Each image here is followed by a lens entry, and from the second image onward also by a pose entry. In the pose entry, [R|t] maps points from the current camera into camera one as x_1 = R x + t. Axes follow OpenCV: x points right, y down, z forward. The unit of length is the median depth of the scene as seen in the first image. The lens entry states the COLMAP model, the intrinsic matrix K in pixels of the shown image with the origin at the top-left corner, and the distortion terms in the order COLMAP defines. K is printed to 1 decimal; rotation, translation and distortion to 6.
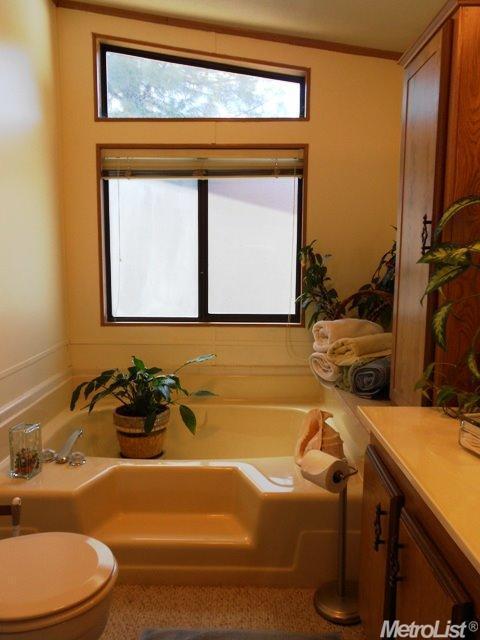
lens RADIAL K [[499.8, 0, 240.0], [0, 499.8, 320.0], [0, 0, 1]] dist [-0.008117, -0.004704]
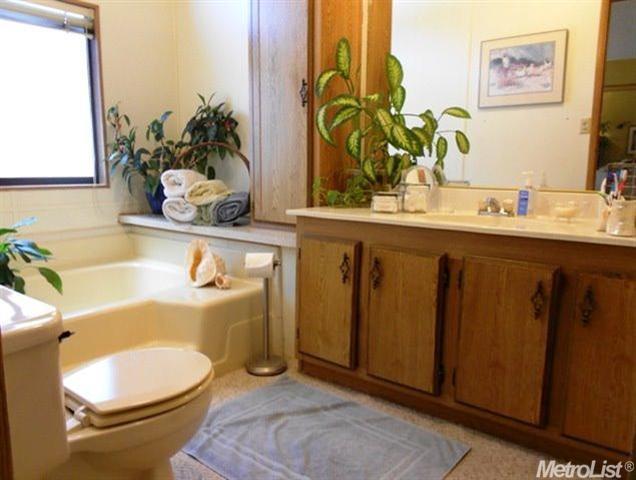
lens RADIAL K [[496.7, 0, 318.9], [0, 496.7, 250.0], [0, 0, 1]] dist [-0.008117, -0.004704]
pose [[0.604385, -0.127183, 0.786475, -0.574980], [0.088406, 0.991785, 0.092446, 0.112908], [-0.791772, 0.013656, 0.610664, 0.046411]]
